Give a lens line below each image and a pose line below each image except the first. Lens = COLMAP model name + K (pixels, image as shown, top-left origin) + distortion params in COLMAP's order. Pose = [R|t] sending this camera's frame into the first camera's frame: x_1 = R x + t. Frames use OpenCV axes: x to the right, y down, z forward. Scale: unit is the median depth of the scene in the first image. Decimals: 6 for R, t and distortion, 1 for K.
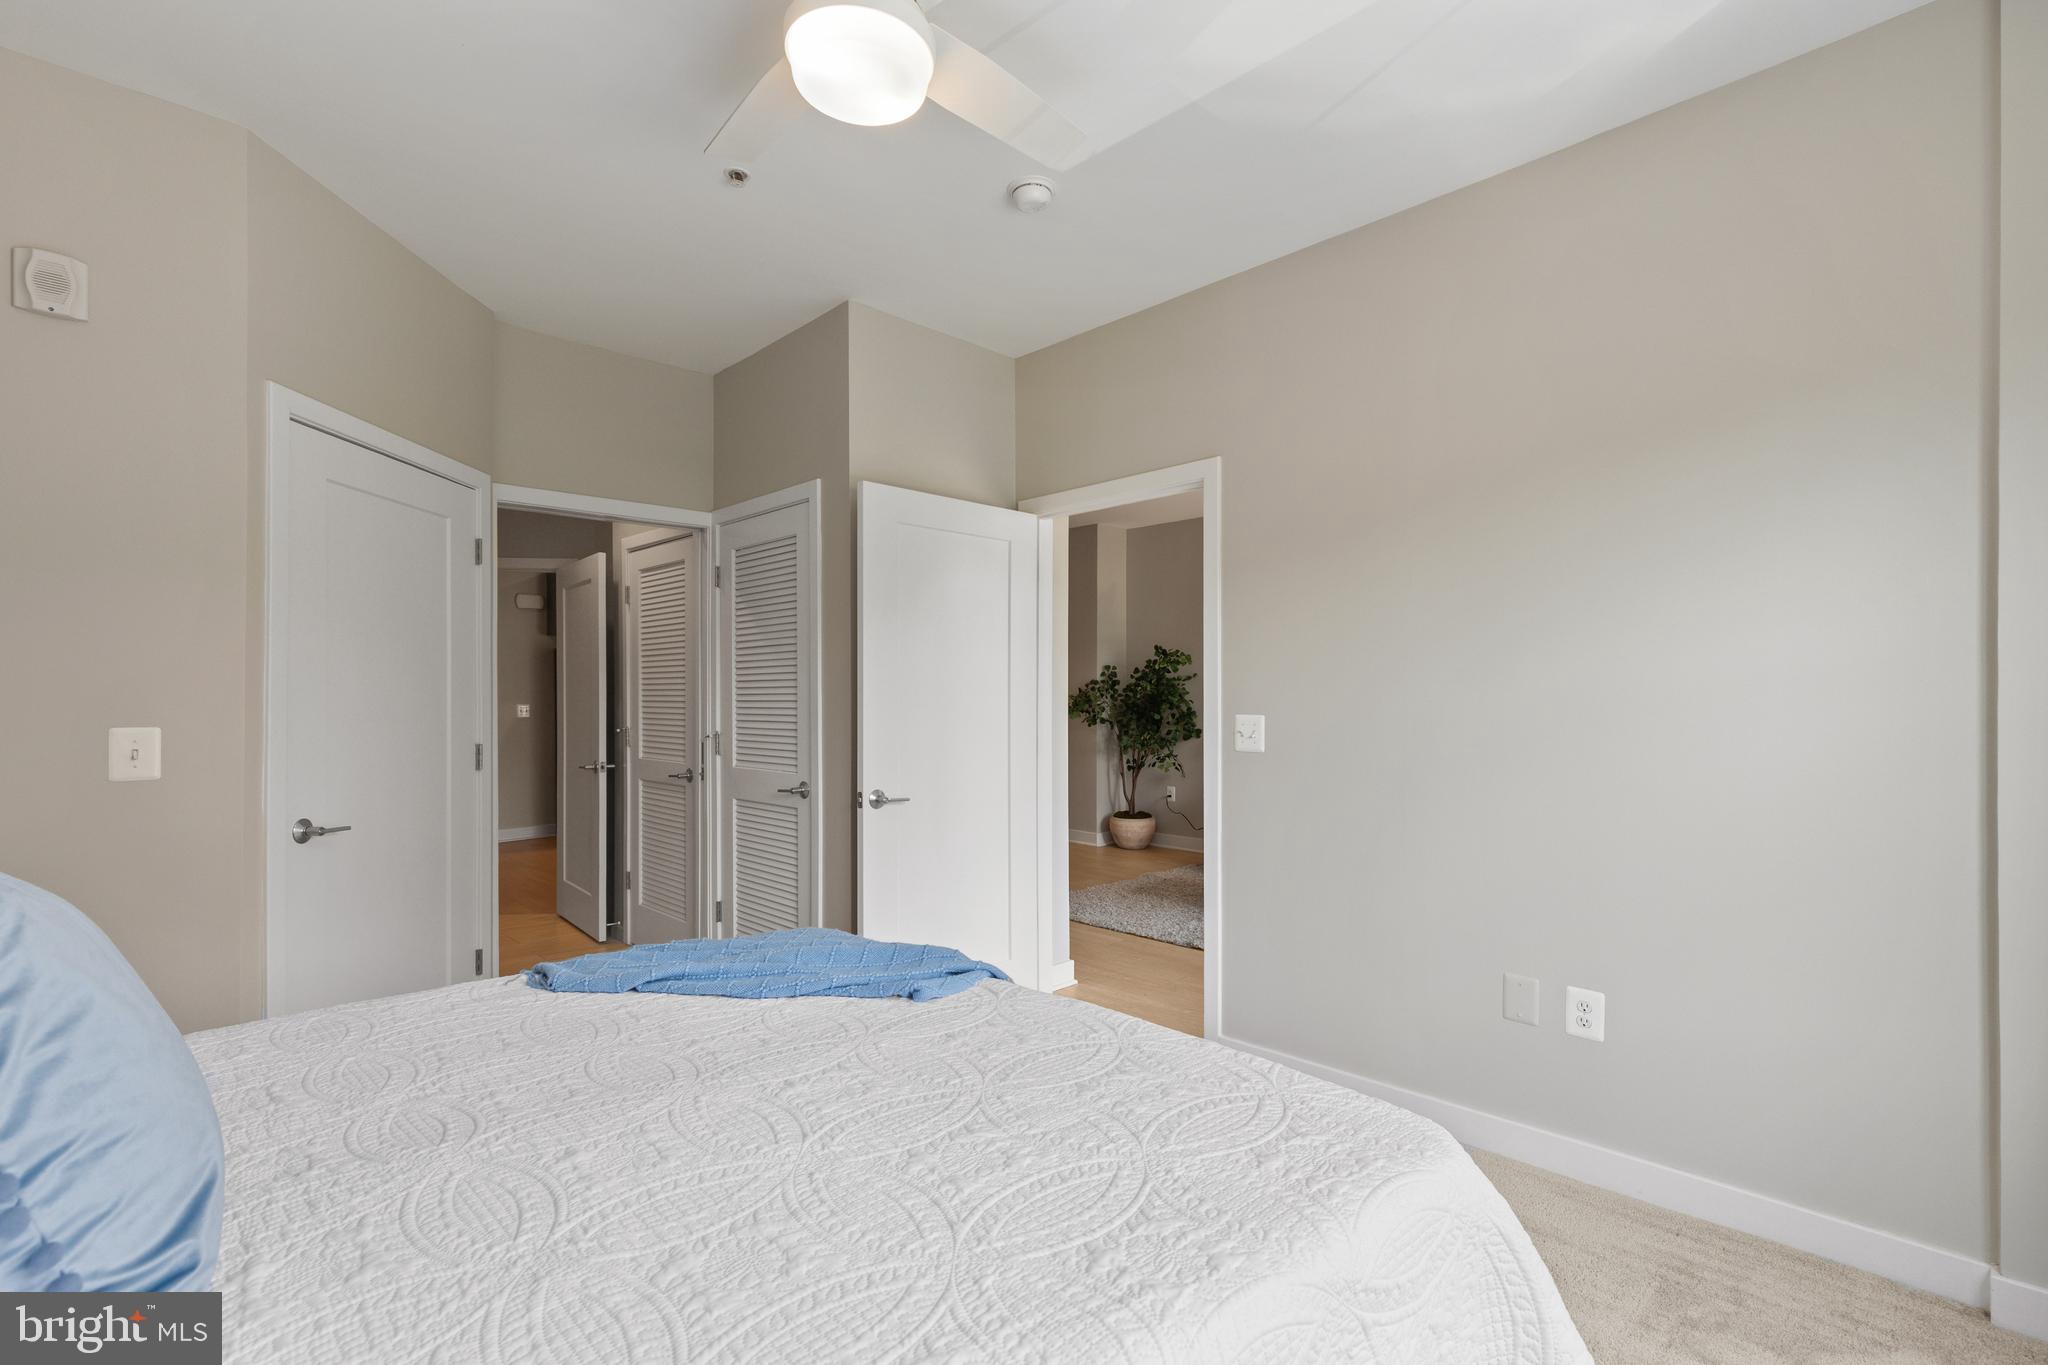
lens RADIAL K [[934.8, 0, 1028.4], [0, 934.8, 693.5], [0, 0, 1]] dist [0.004765, -0.000073]
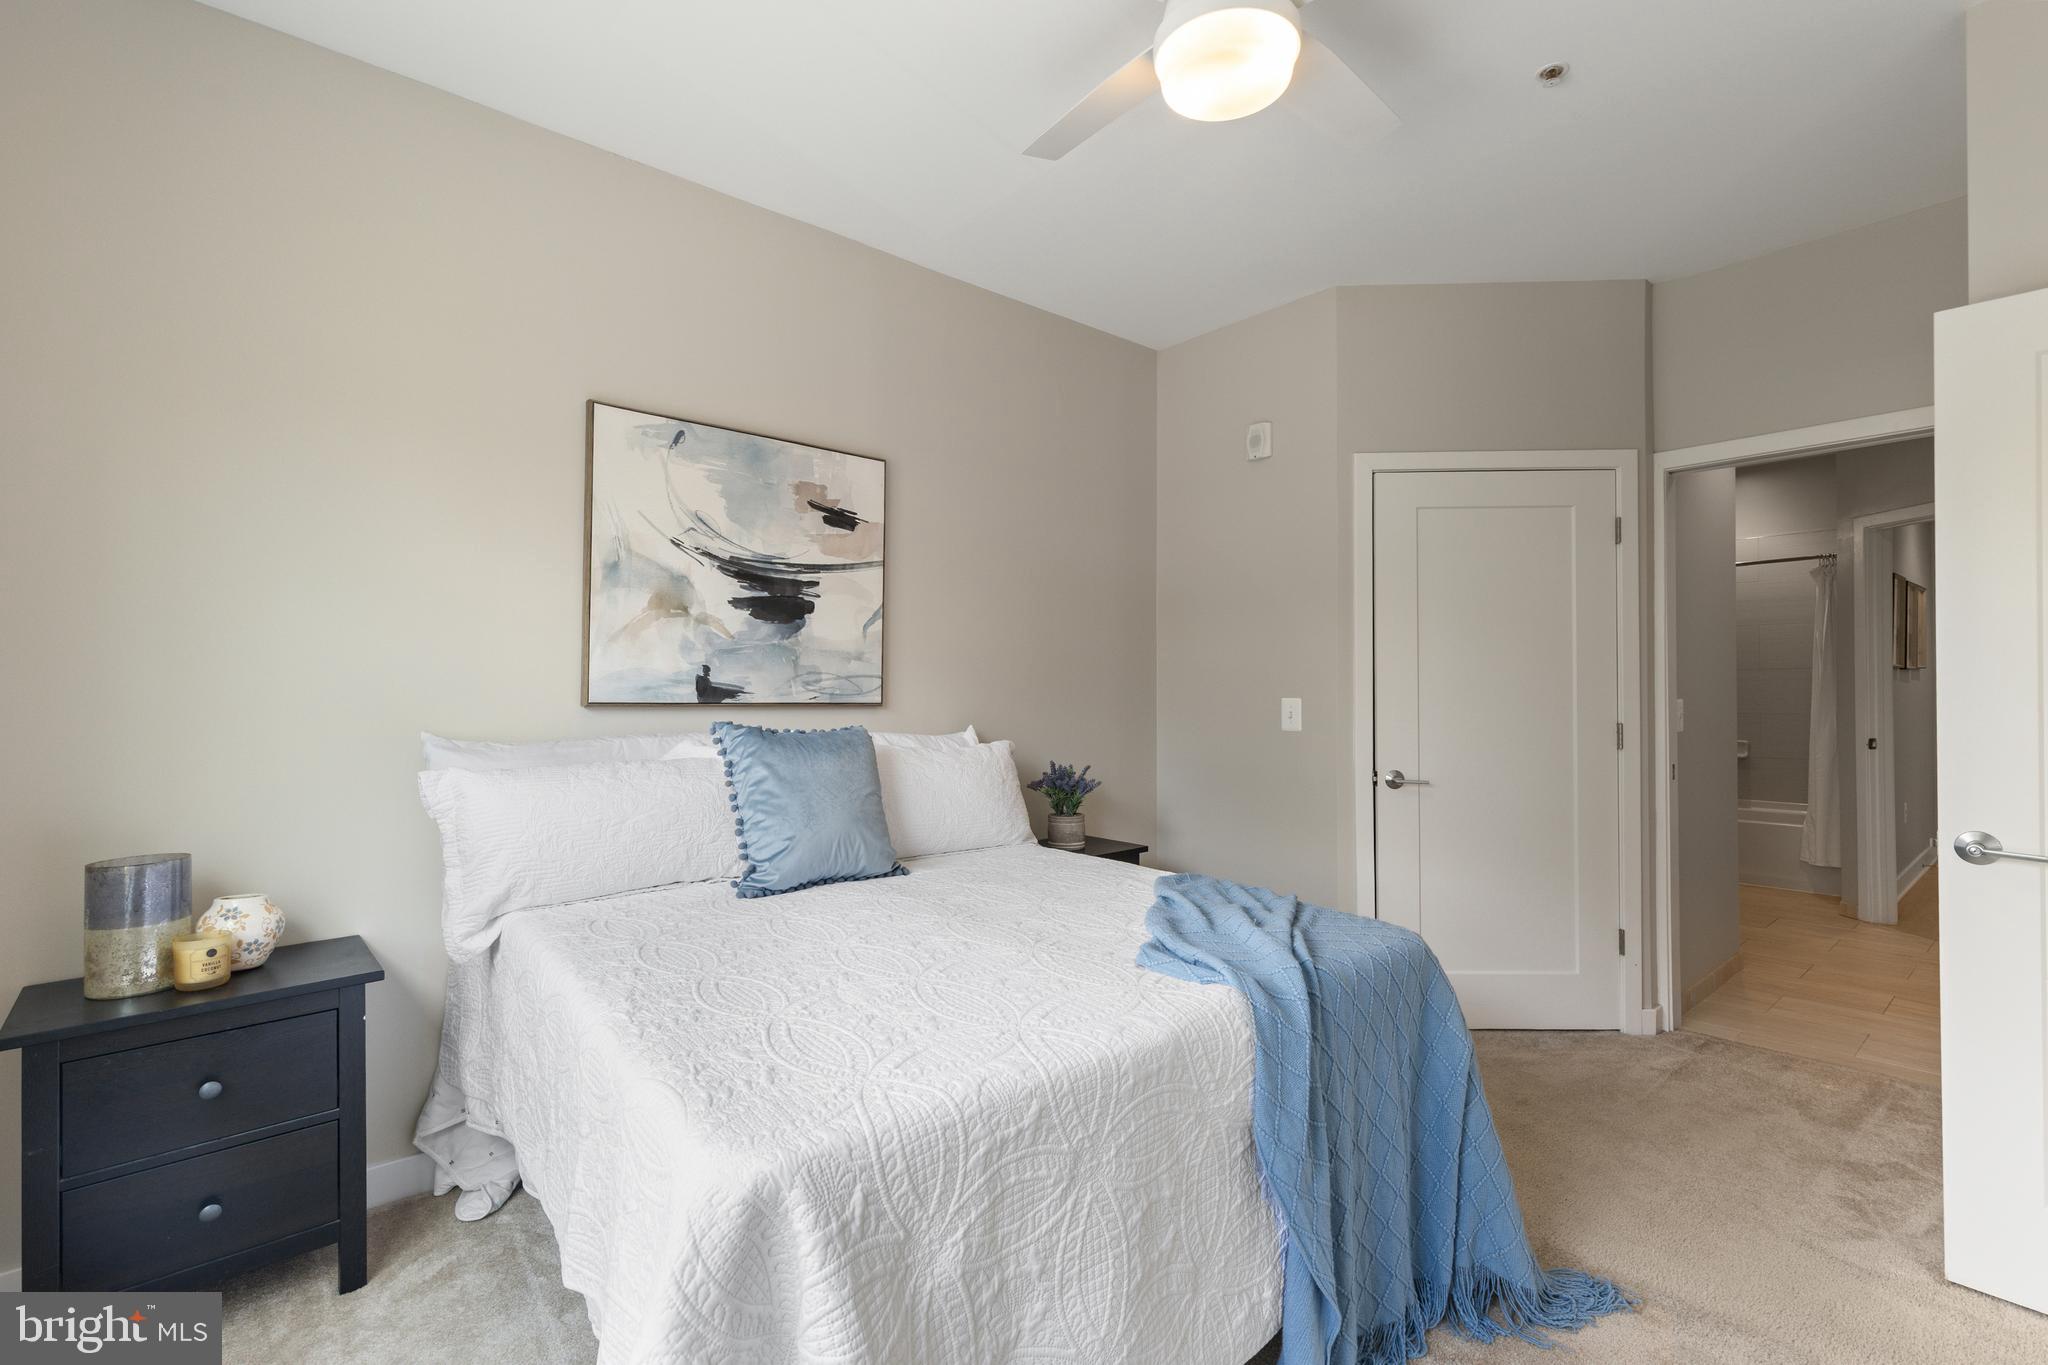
lens RADIAL K [[934.5, 0, 1045.3], [0, 934.5, 678.3], [0, 0, 1]] dist [0.000751, -0.000270]
pose [[-0.035359, -0.018126, -0.999210, 0.659254], [0.012917, 0.999744, -0.018592, 0.026664], [0.999291, -0.013564, -0.035116, 0.636230]]
